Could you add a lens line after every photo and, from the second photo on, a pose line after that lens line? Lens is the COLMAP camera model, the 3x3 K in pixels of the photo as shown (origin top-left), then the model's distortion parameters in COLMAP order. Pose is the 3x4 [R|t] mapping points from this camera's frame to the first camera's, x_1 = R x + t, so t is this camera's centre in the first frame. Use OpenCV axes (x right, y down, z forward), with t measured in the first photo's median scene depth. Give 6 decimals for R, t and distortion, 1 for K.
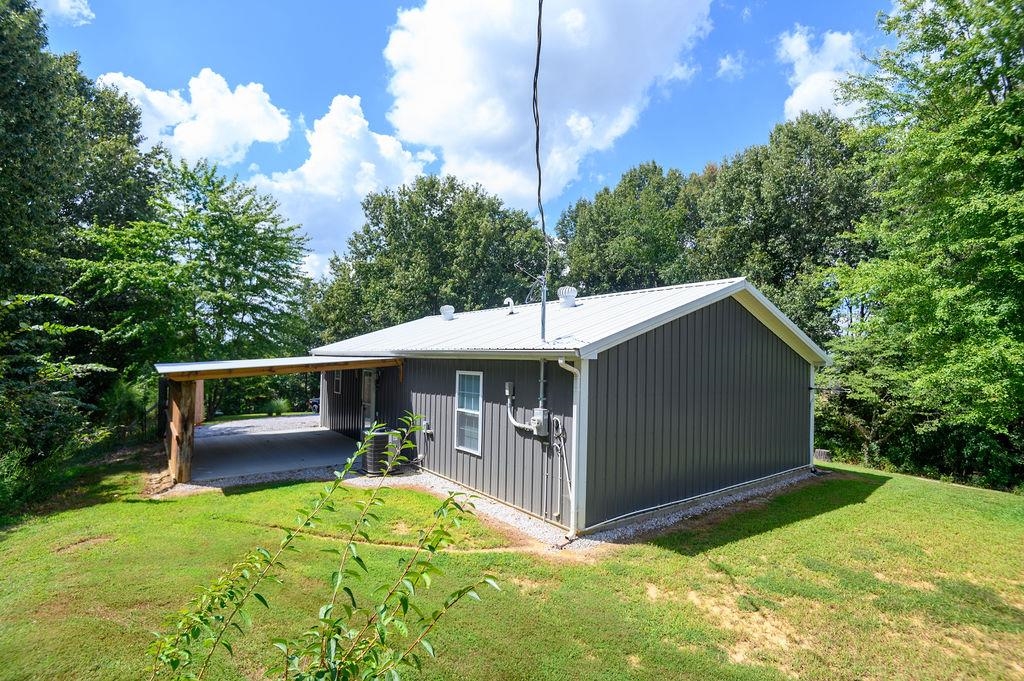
lens RADIAL K [[483.5, 0, 513.9], [0, 483.5, 347.7], [0, 0, 1]] dist [-0.024738, -0.000938]
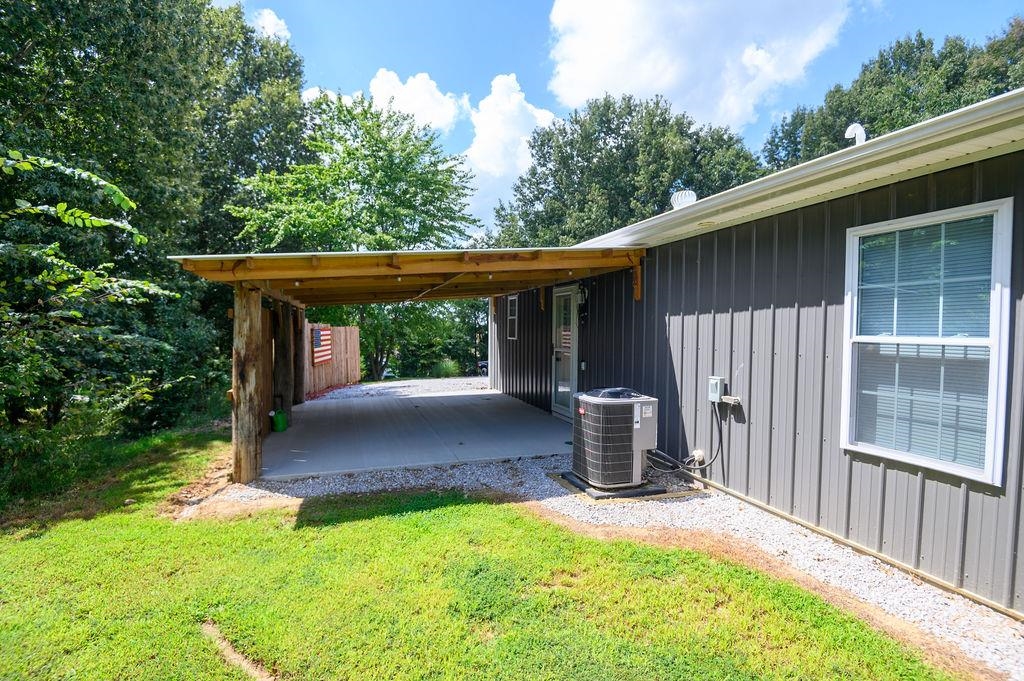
lens RADIAL K [[483.5, 0, 513.9], [0, 483.5, 347.7], [0, 0, 1]] dist [-0.024738, -0.000938]
pose [[0.946214, 0.000072, -0.323542, -0.082064], [0.020489, 0.997979, 0.060144, 0.037178], [0.322893, -0.063539, 0.944300, 0.204090]]
